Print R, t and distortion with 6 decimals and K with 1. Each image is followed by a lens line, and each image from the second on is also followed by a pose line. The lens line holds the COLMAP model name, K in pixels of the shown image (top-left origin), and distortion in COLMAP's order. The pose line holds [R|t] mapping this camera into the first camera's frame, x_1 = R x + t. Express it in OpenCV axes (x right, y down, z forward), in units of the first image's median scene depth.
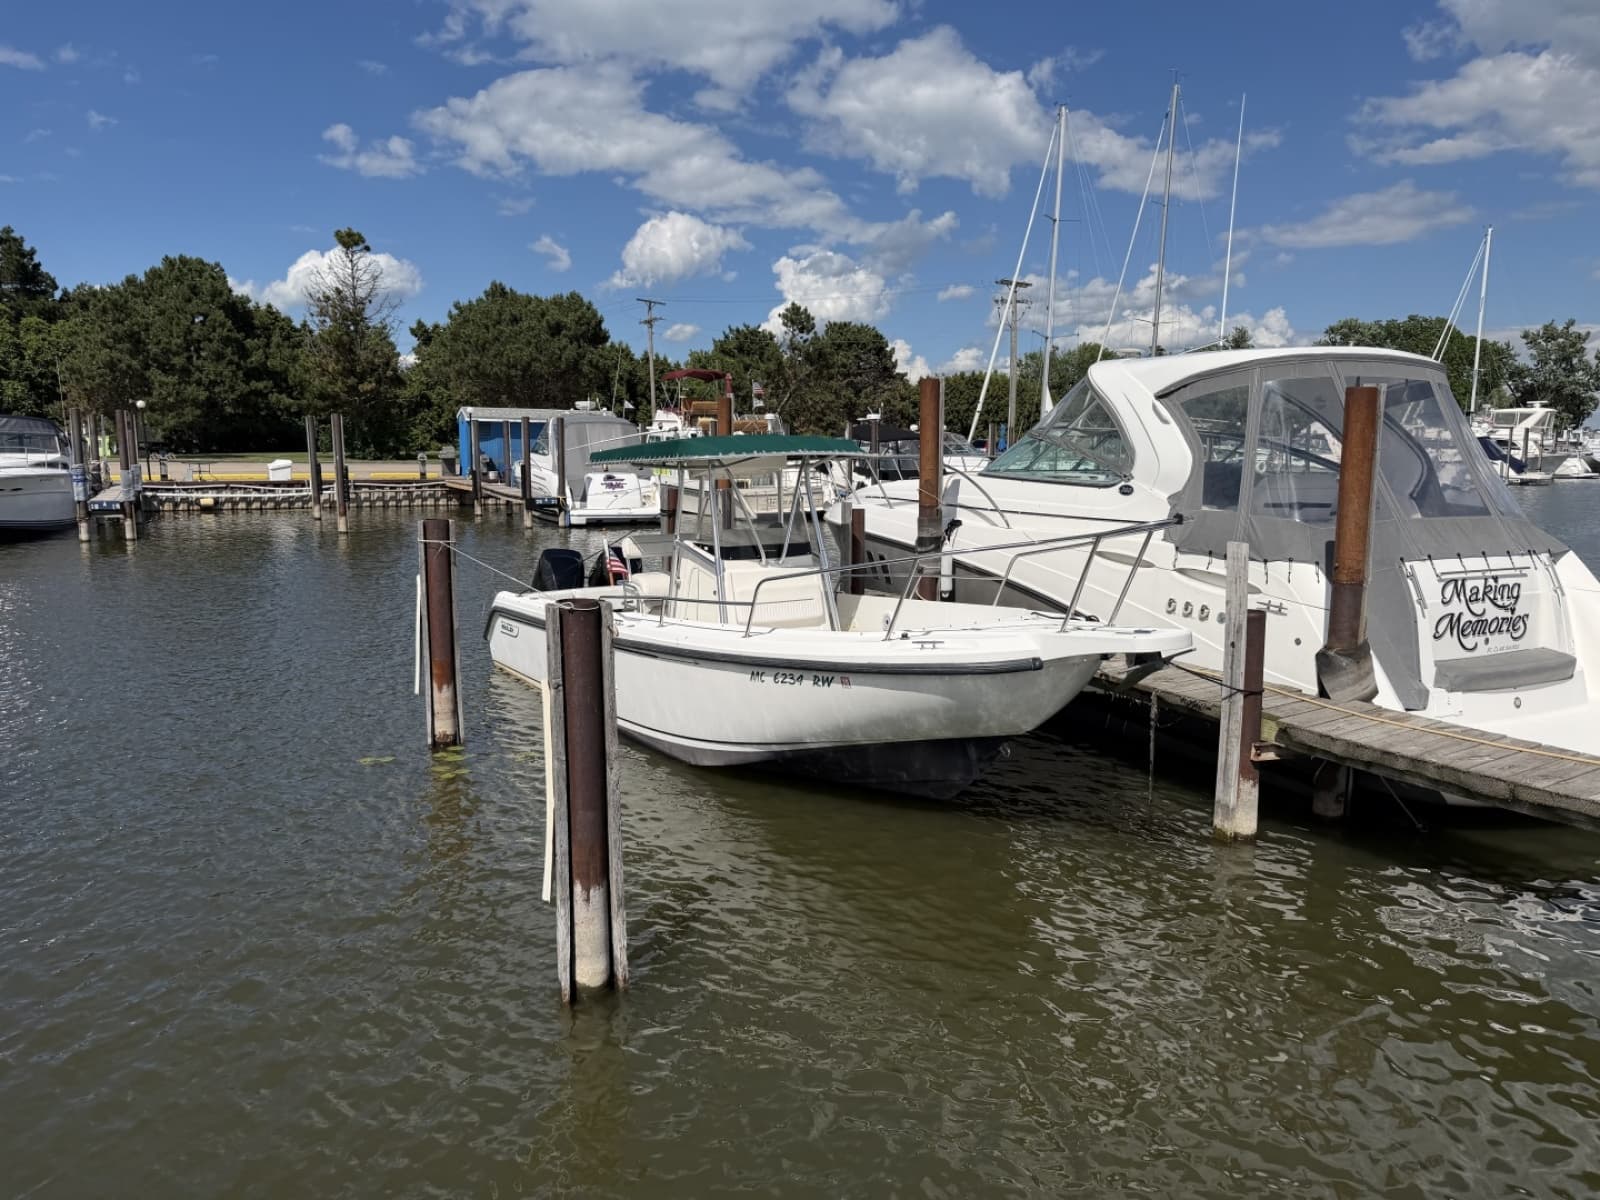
lens RADIAL K [[1115.5, 0, 797.9], [0, 1115.5, 606.0], [0, 0, 1]] dist [0.075914, -0.141127]
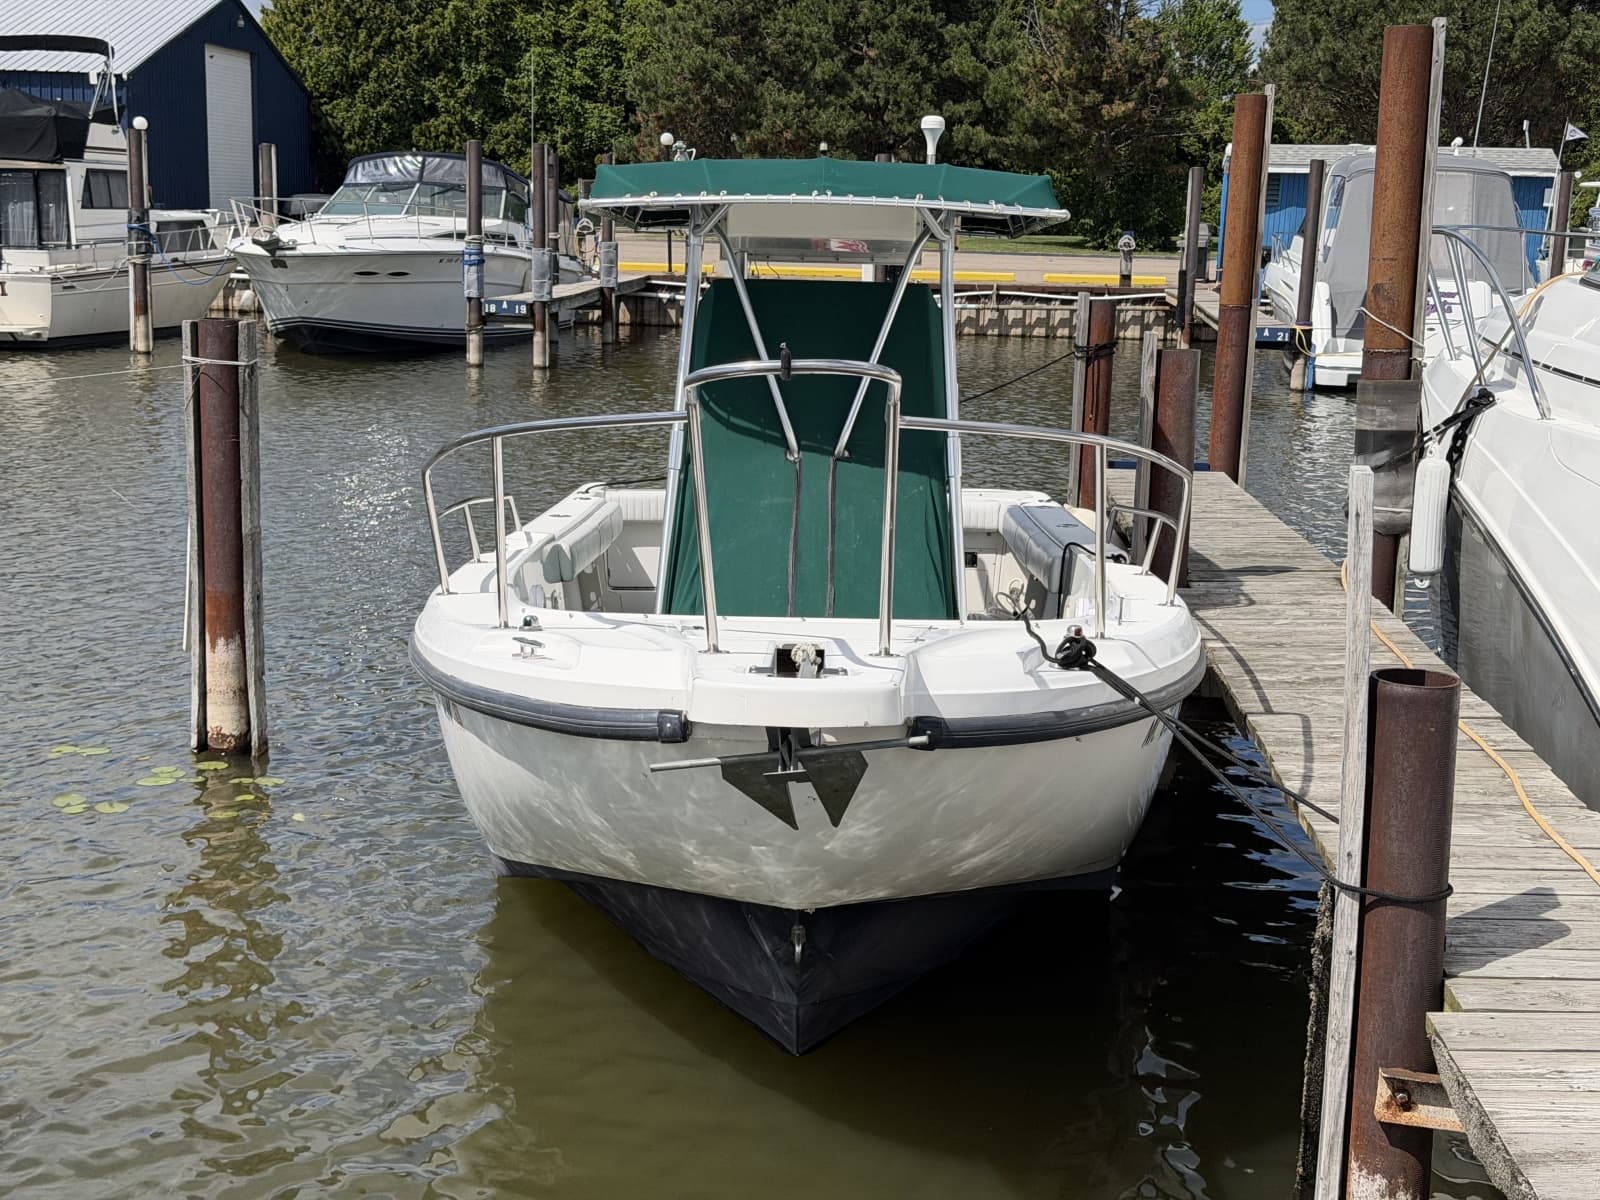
lens RADIAL K [[2215.7, 0, 786.1], [0, 2215.7, 601.5], [0, 0, 1]] dist [0.206123, -0.482046]
pose [[0.838152, 0.110398, -0.534147, 0.109112], [-0.099122, 0.993825, 0.049869, -0.005889], [0.536355, 0.011148, 0.843919, 0.062187]]
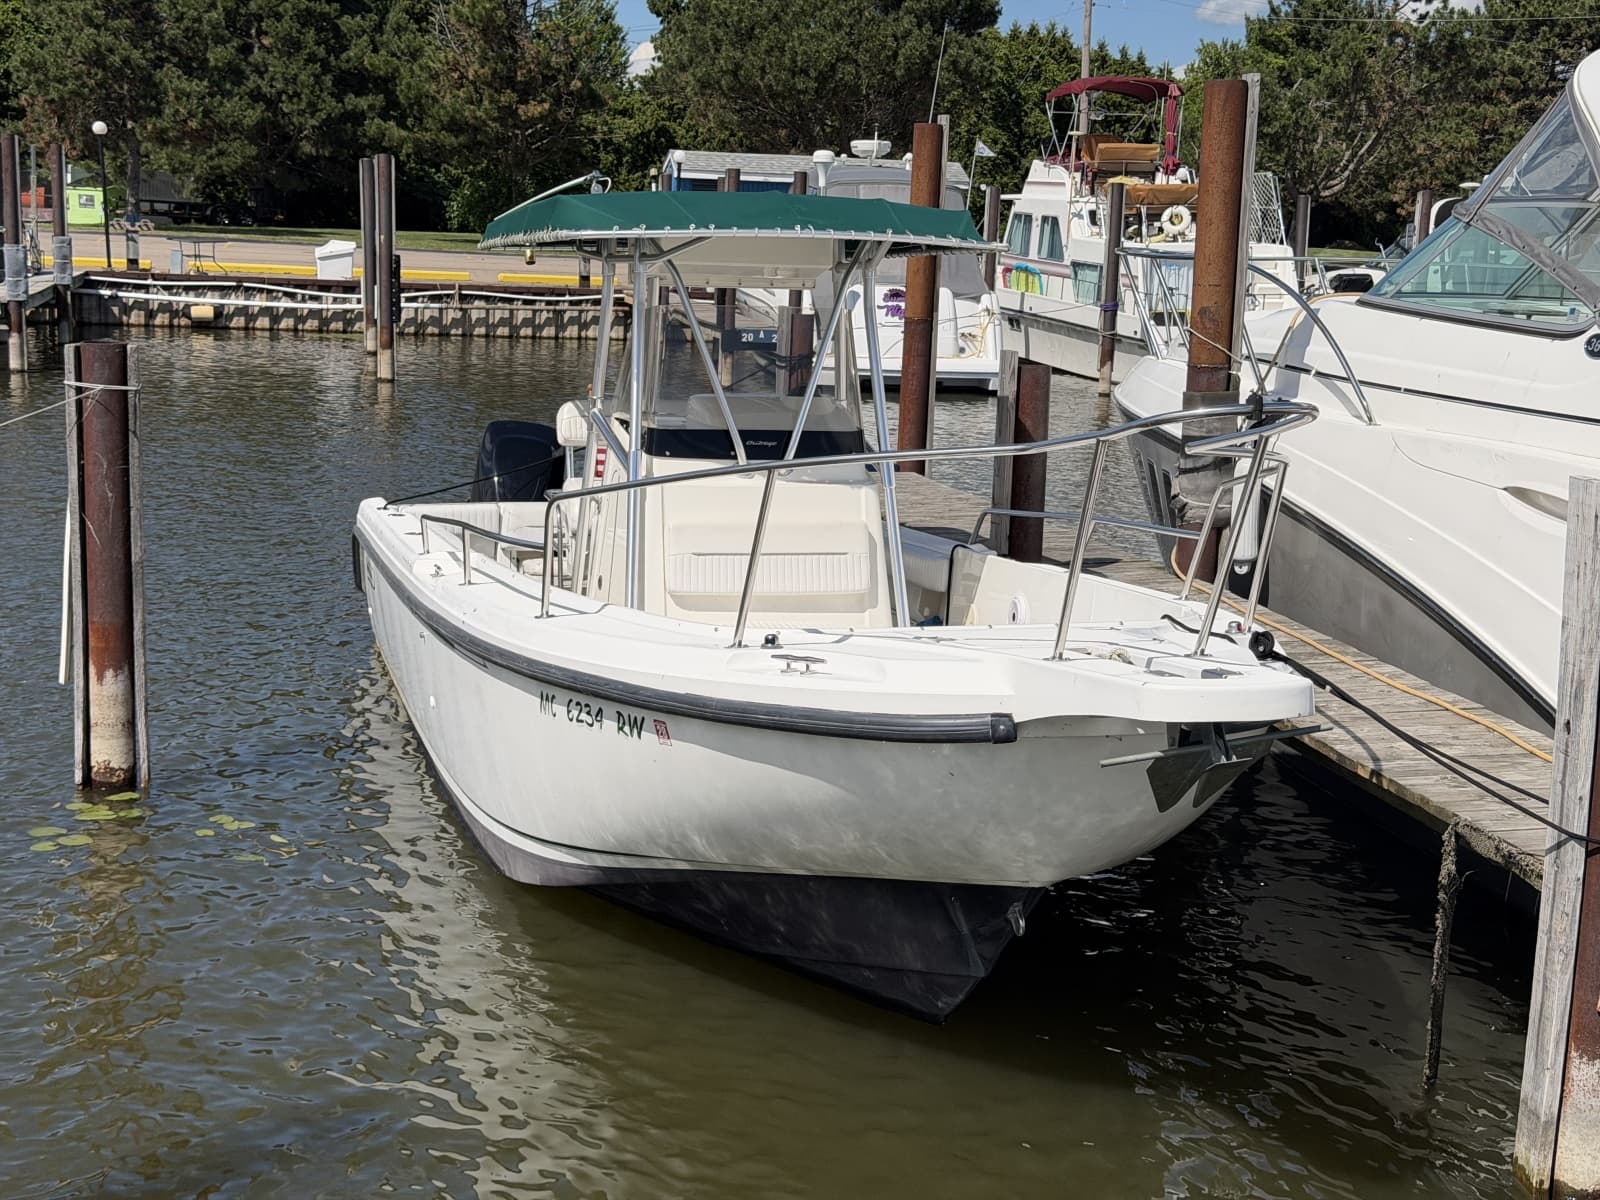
lens RADIAL K [[2213.5, 0, 782.9], [0, 2213.5, 617.5], [0, 0, 1]] dist [0.219626, -0.524579]
pose [[0.958061, 0.076619, -0.276131, 0.061078], [-0.069531, 0.996952, 0.035382, -0.002572], [0.278000, -0.014698, 0.960469, 0.025350]]
